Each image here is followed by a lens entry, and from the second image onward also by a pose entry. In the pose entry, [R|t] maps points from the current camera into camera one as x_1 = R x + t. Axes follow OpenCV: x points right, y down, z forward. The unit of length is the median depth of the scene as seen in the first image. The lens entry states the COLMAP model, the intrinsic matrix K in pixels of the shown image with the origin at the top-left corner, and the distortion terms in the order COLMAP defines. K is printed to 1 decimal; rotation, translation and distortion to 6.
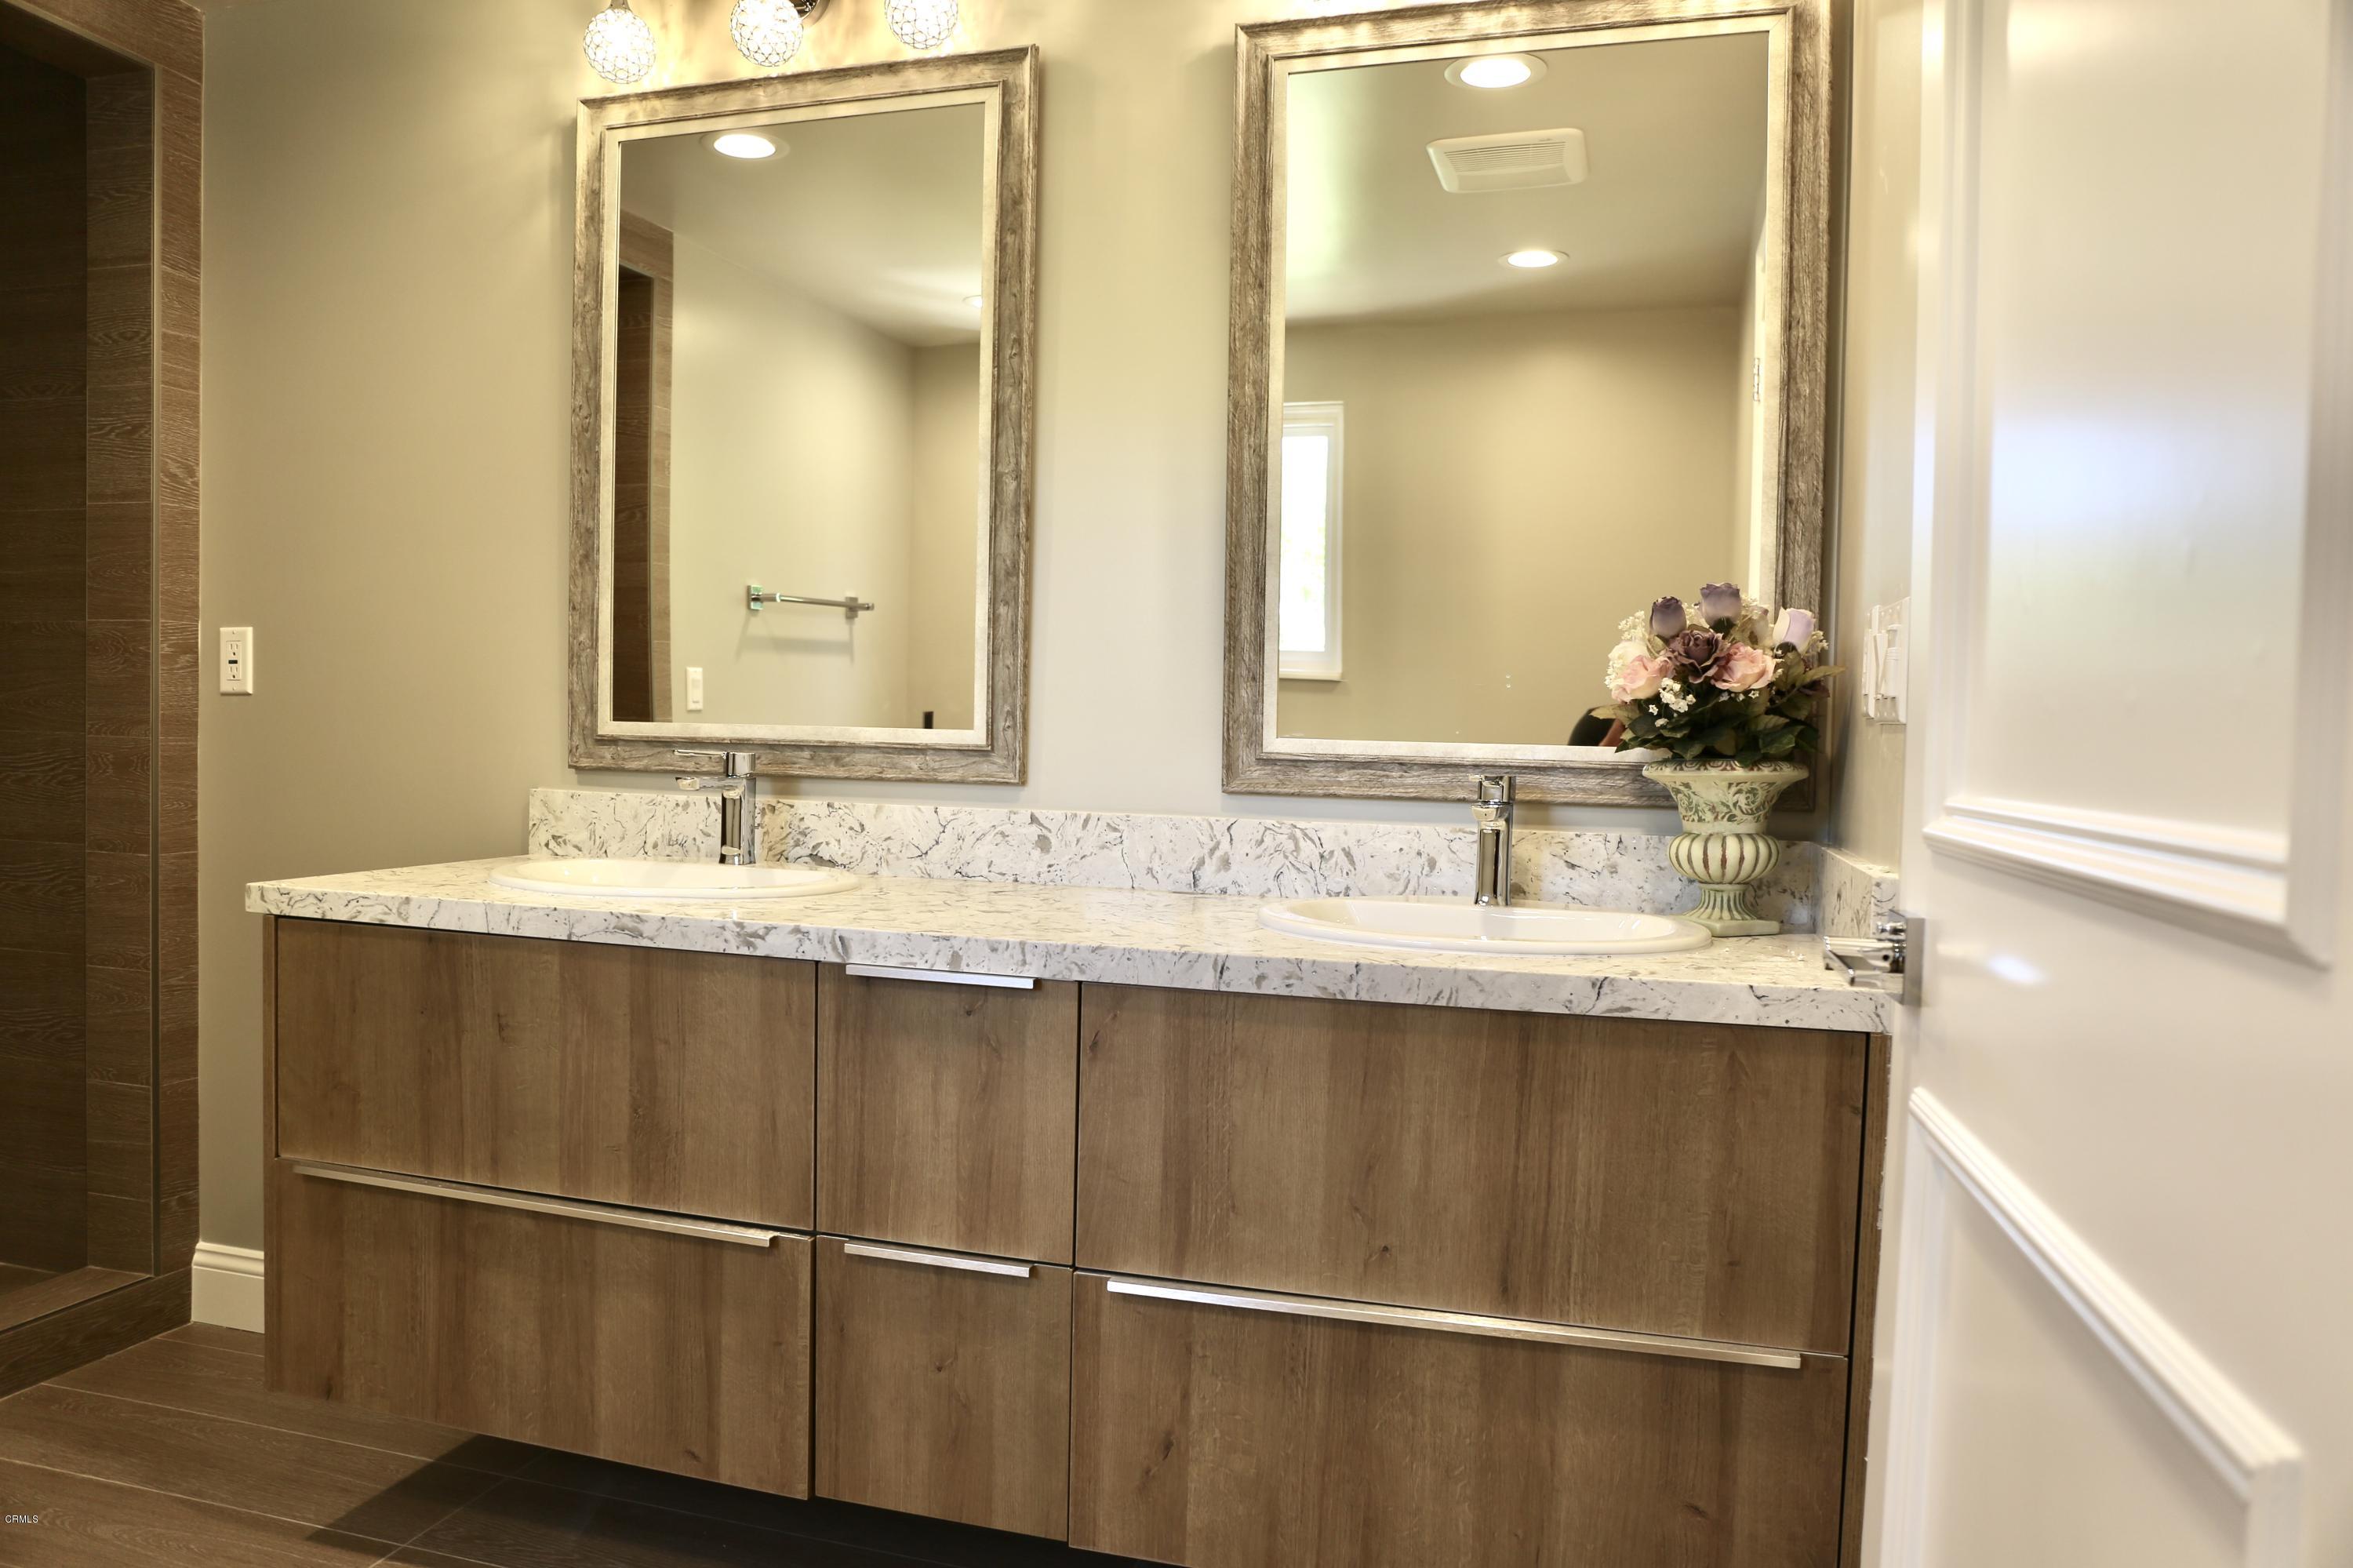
lens RADIAL K [[1692.9, 0, 1187.1], [0, 1692.9, 777.8], [0, 0, 1]] dist [-0.079746, 0.044594]
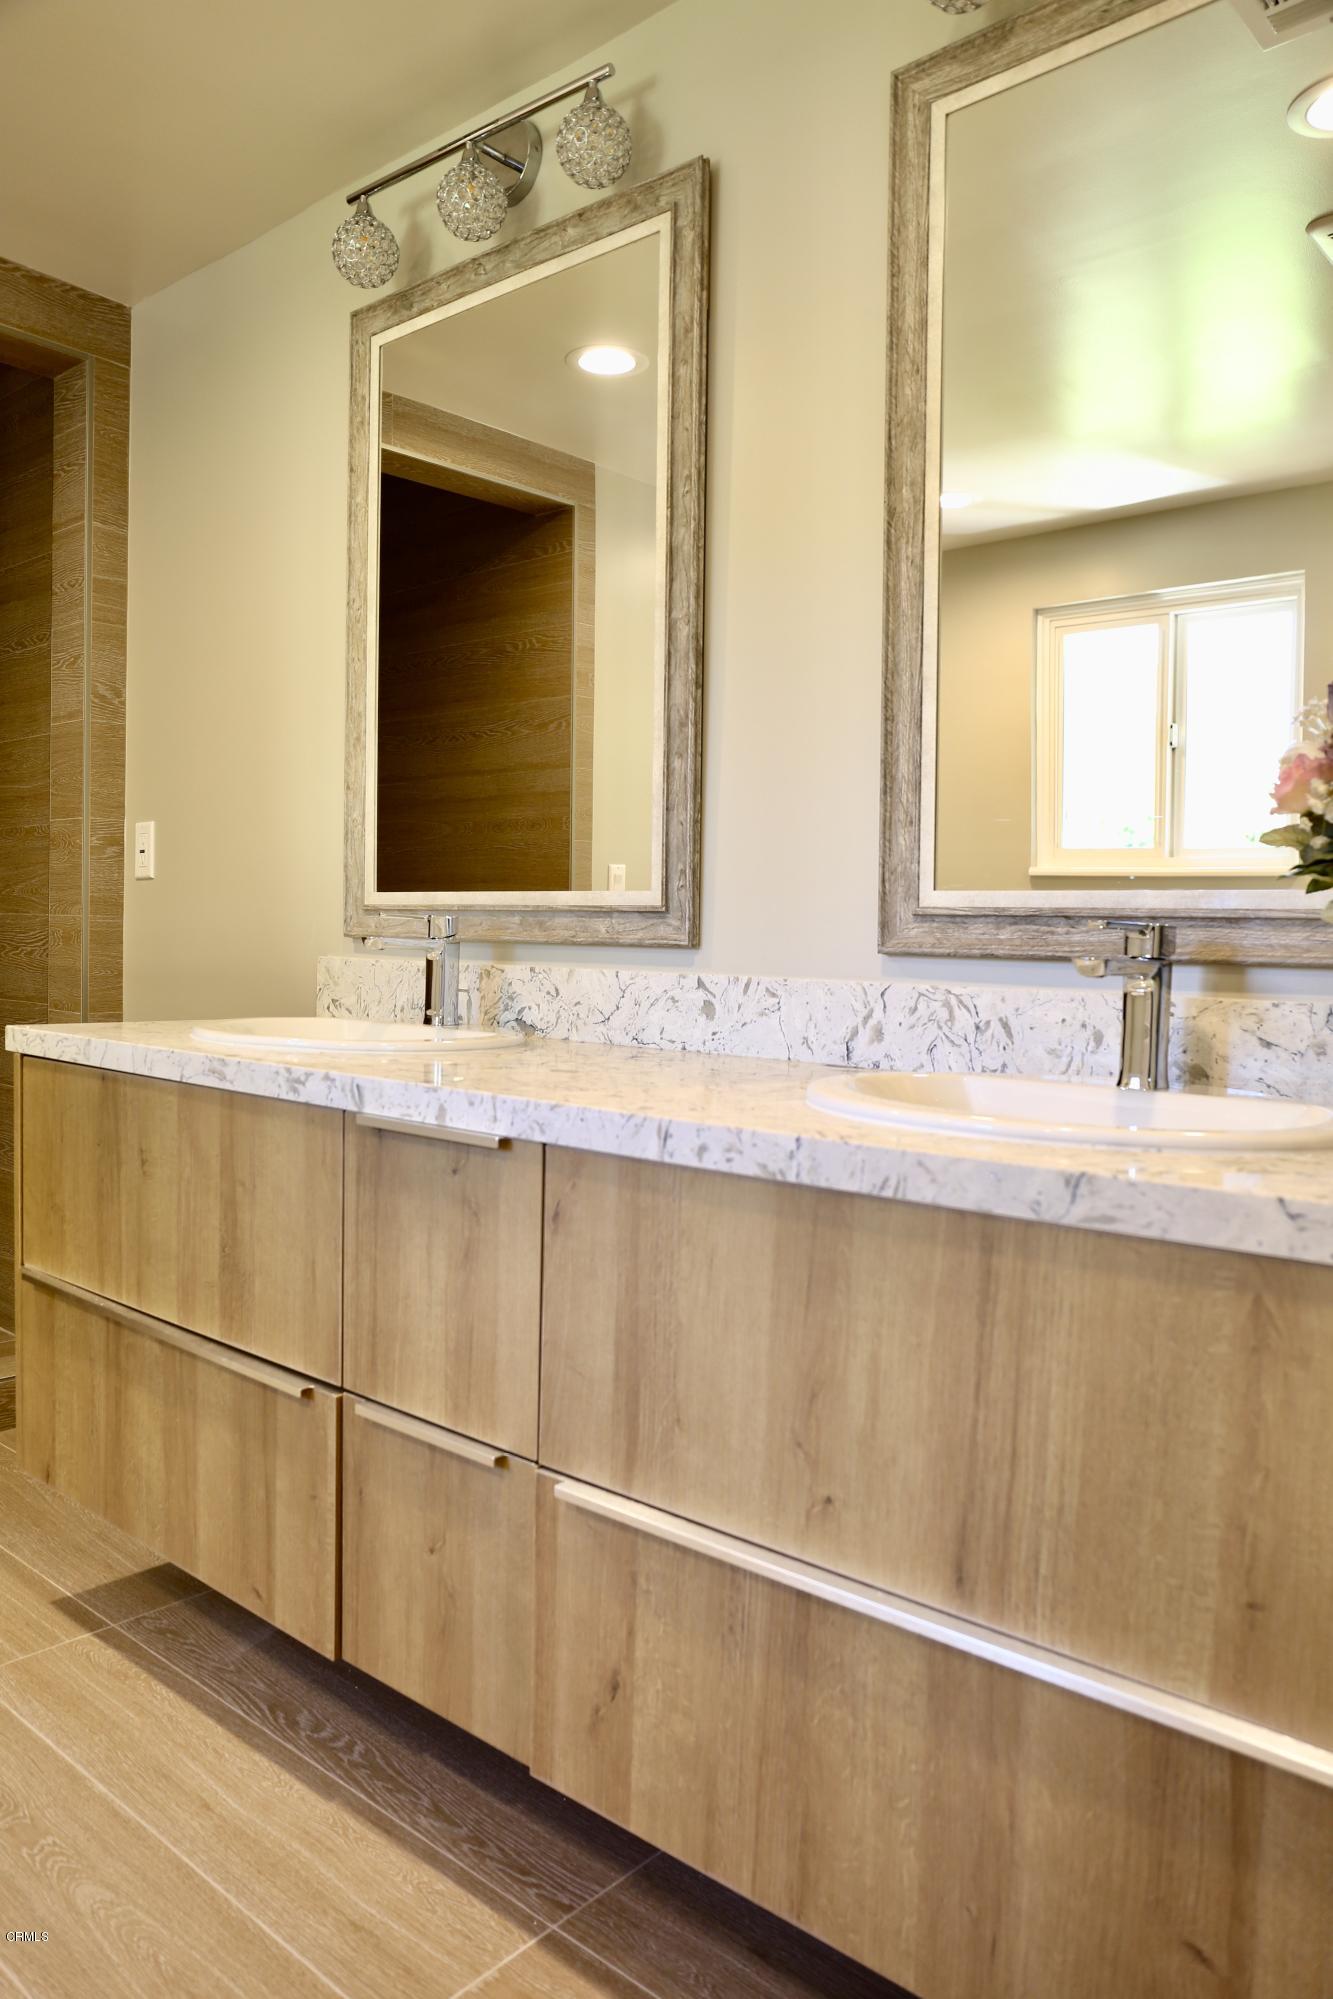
lens RADIAL K [[1509.7, 0, 591.1], [0, 1509.7, 1004.1], [0, 0, 1]] dist [-0.069477, 0.055472]
pose [[0.895843, 0.018336, -0.443991, 0.260075], [-0.015985, 0.999831, 0.009038, 0.033440], [0.444082, -0.000999, 0.895986, 0.253623]]
